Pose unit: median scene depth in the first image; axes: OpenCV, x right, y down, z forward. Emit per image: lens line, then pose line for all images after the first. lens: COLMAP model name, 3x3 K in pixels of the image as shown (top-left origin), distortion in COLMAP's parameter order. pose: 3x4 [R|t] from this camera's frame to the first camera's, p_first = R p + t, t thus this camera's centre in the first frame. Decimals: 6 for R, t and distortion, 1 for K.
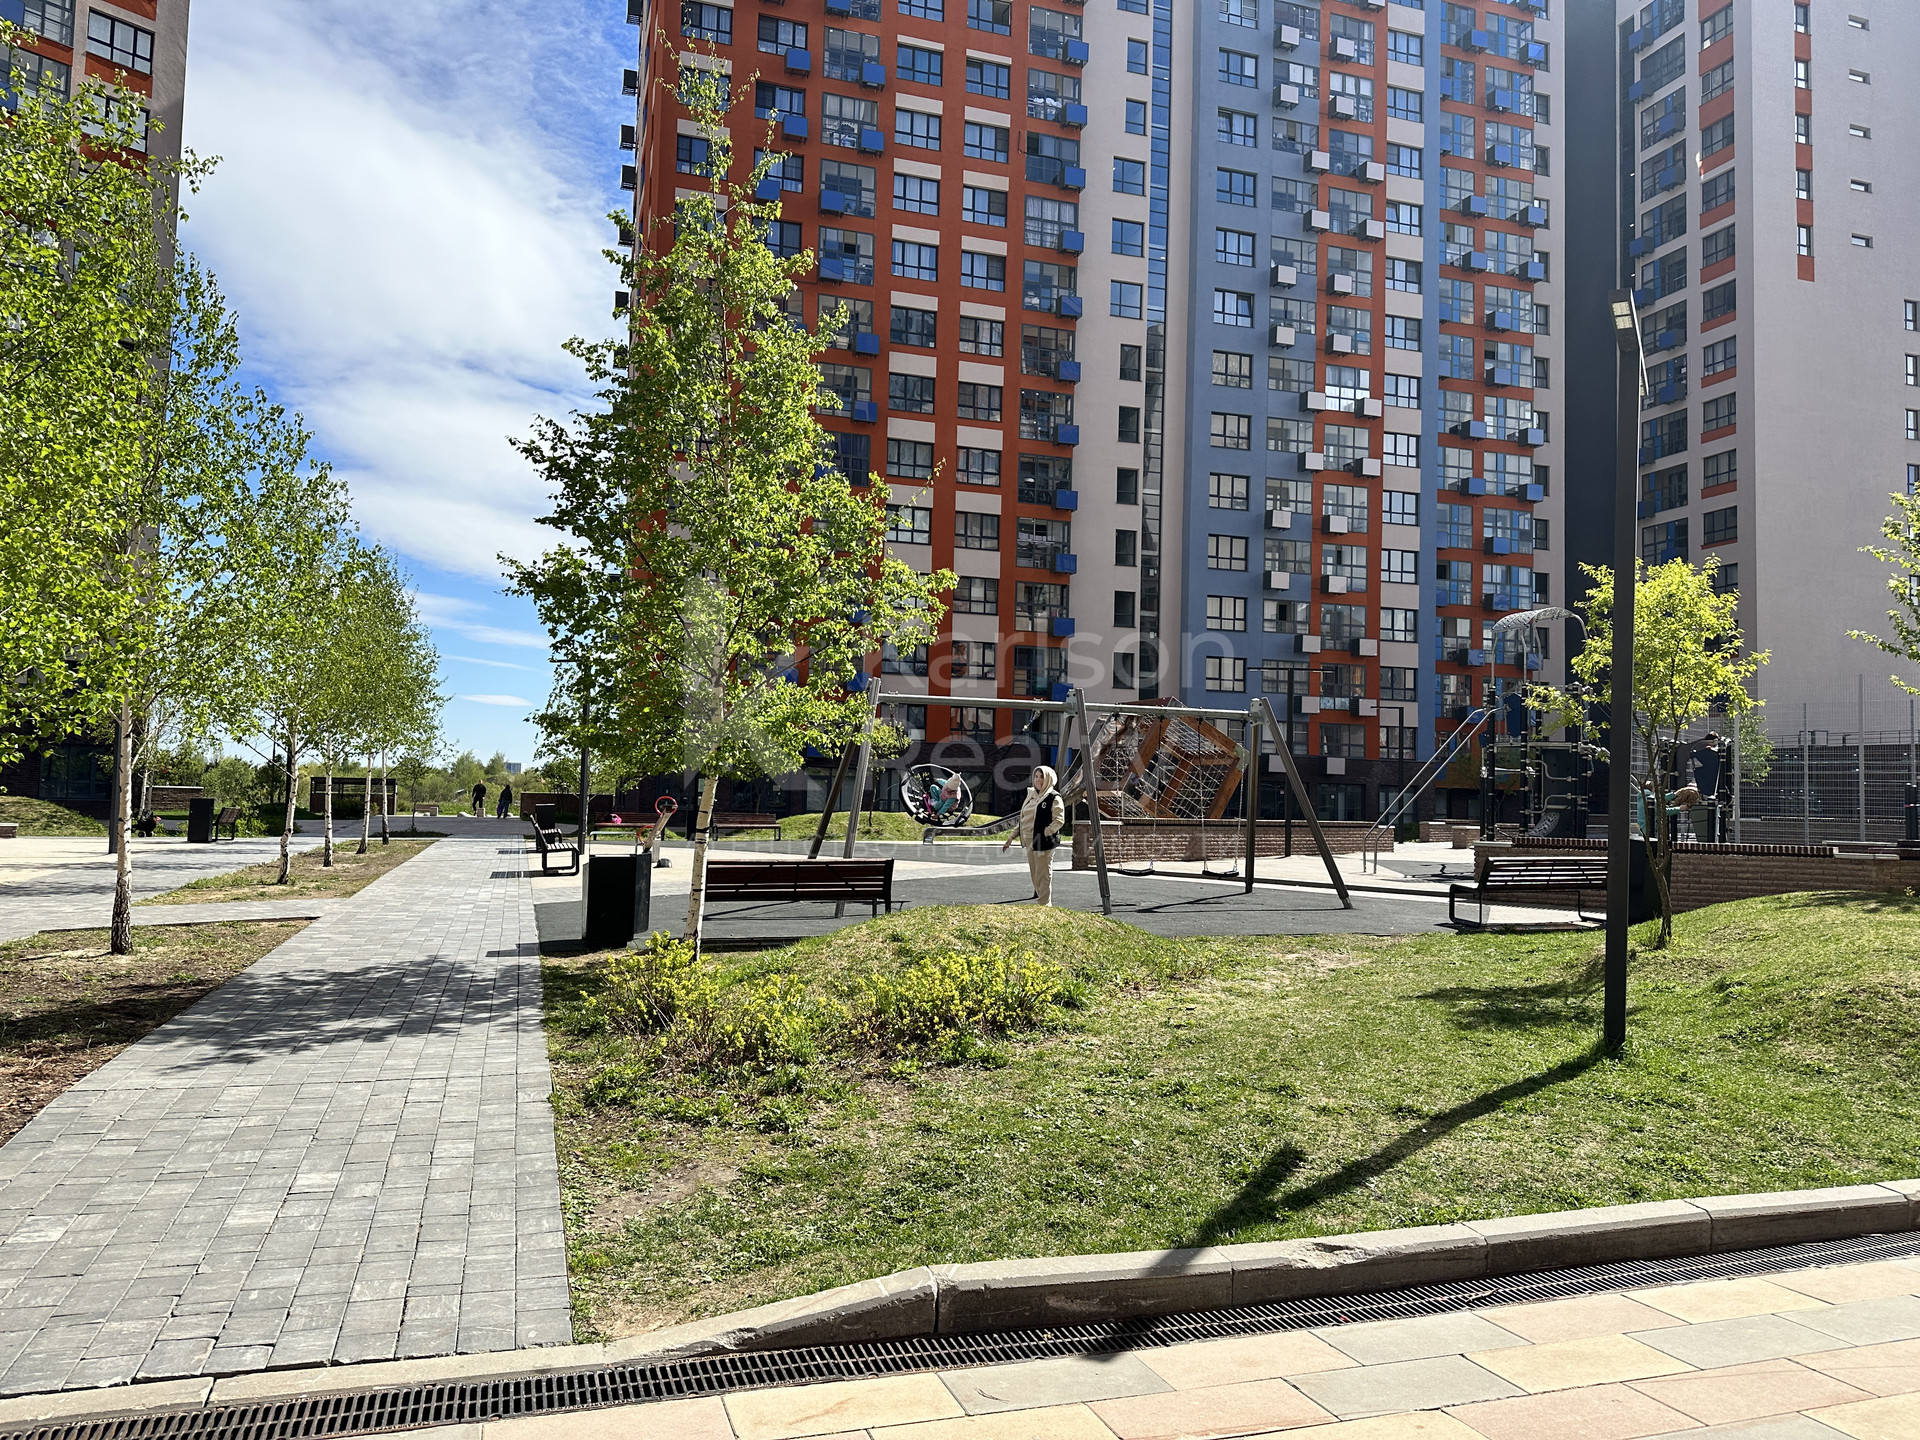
lens RADIAL K [[1332.8, 0, 957.2], [0, 1332.8, 730.2], [0, 0, 1]] dist [0.048461, -0.051616]
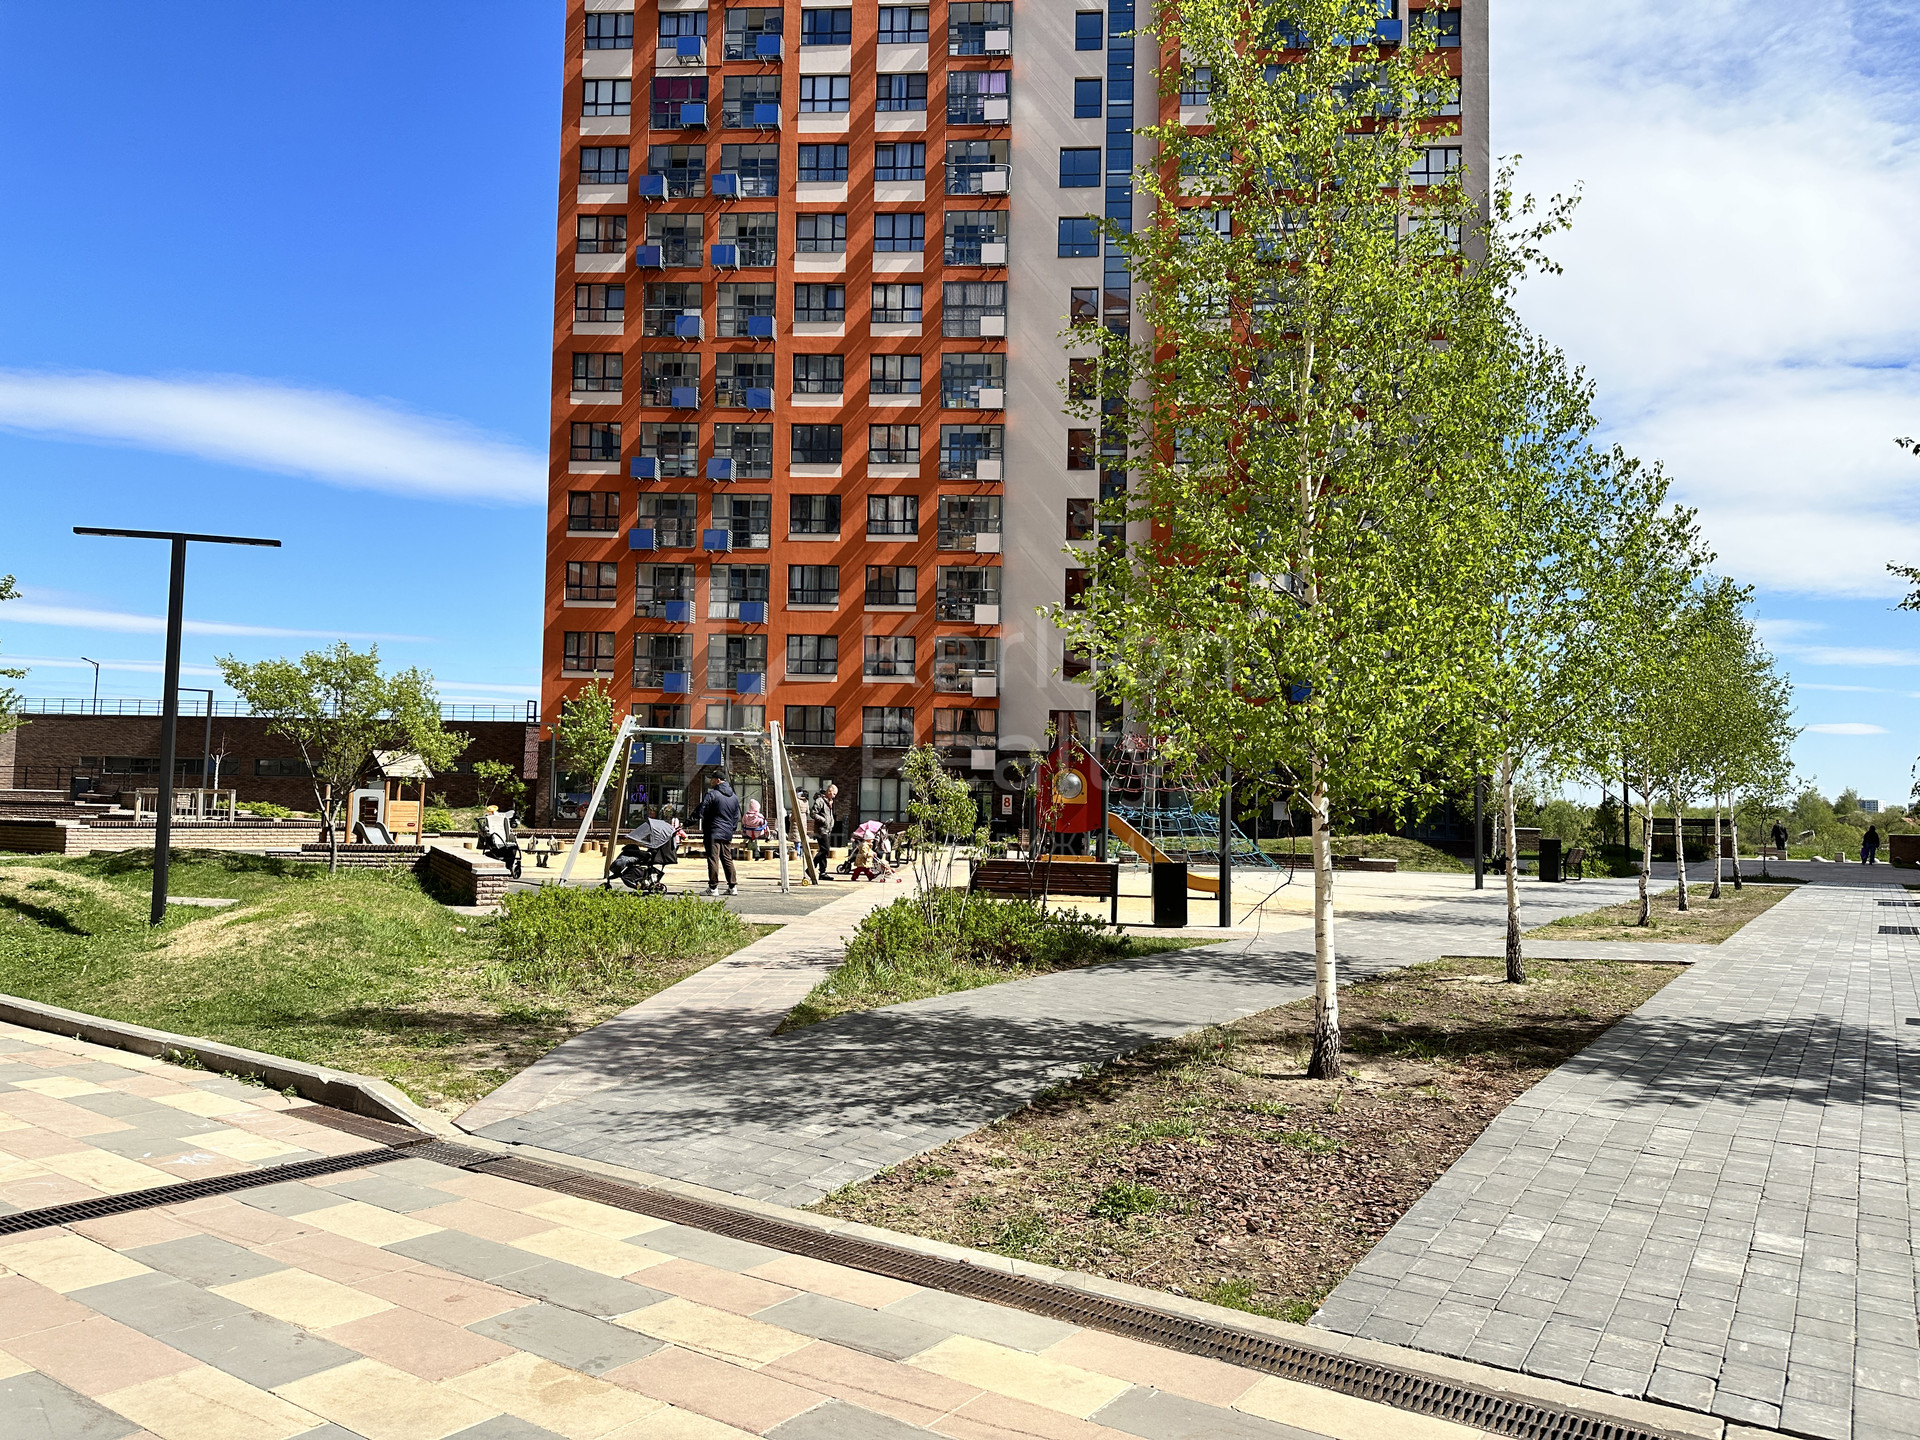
lens RADIAL K [[1332.8, 0, 957.2], [0, 1332.8, 730.2], [0, 0, 1]] dist [0.048461, -0.051616]
pose [[0.615216, -0.059403, -0.786117, -0.015793], [0.035633, 0.998233, -0.047545, -0.001269], [0.787553, 0.001239, 0.616246, -0.013853]]
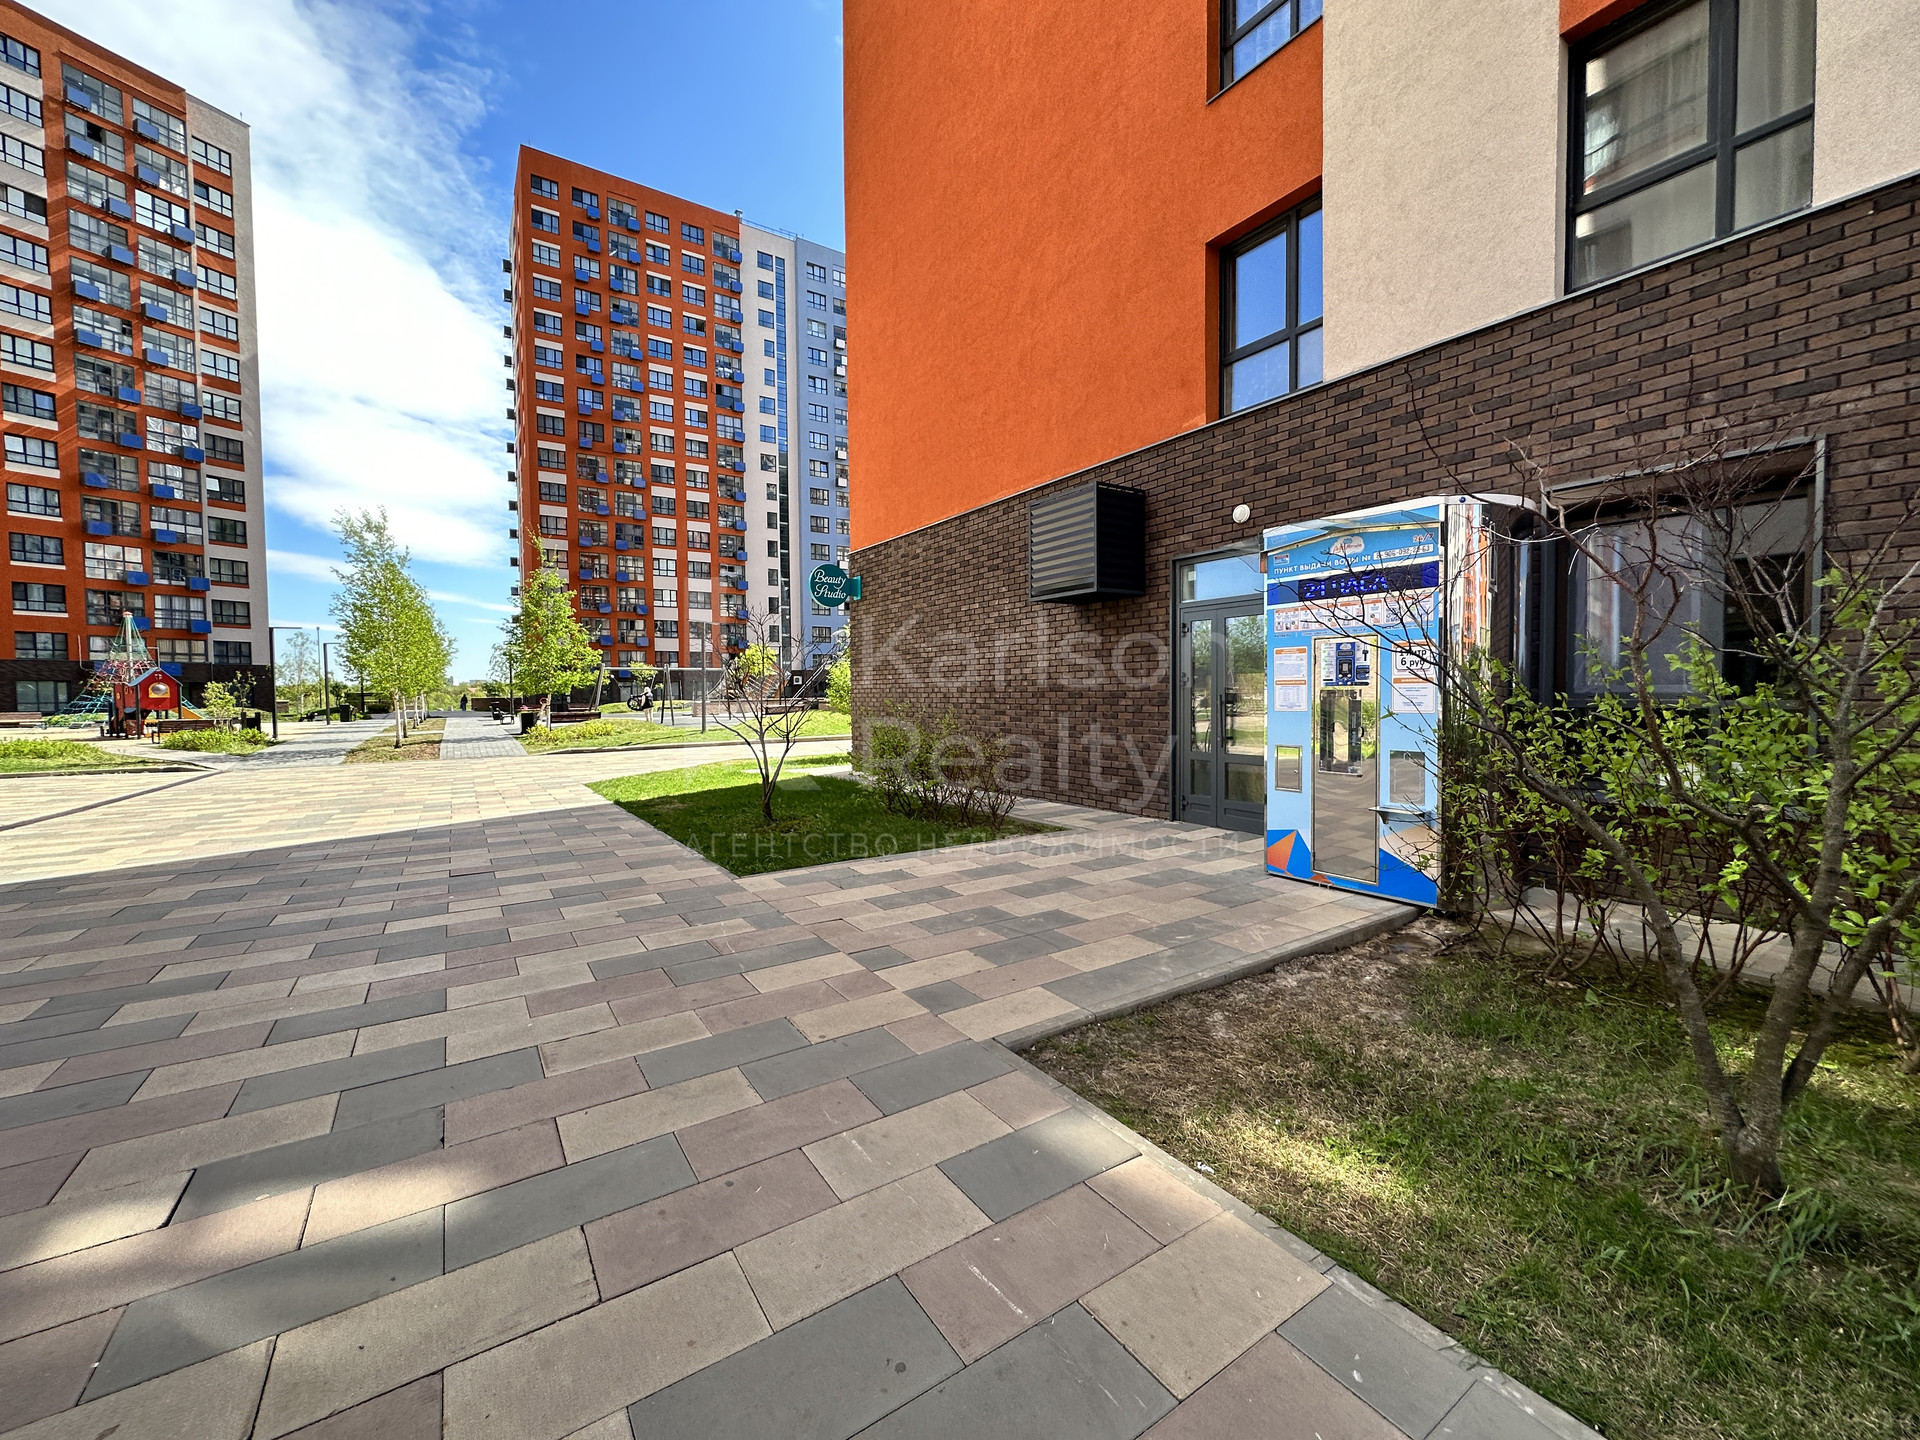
lens RADIAL K [[774.8, 0, 962.5], [0, 774.8, 716.5], [0, 0, 1]] dist [-0.000977, 0.000373]
pose [[0.962994, -0.041699, 0.266277, 0.166038], [0.018148, 0.995749, 0.090303, -0.038365], [-0.268911, -0.082129, 0.959657, -0.708365]]
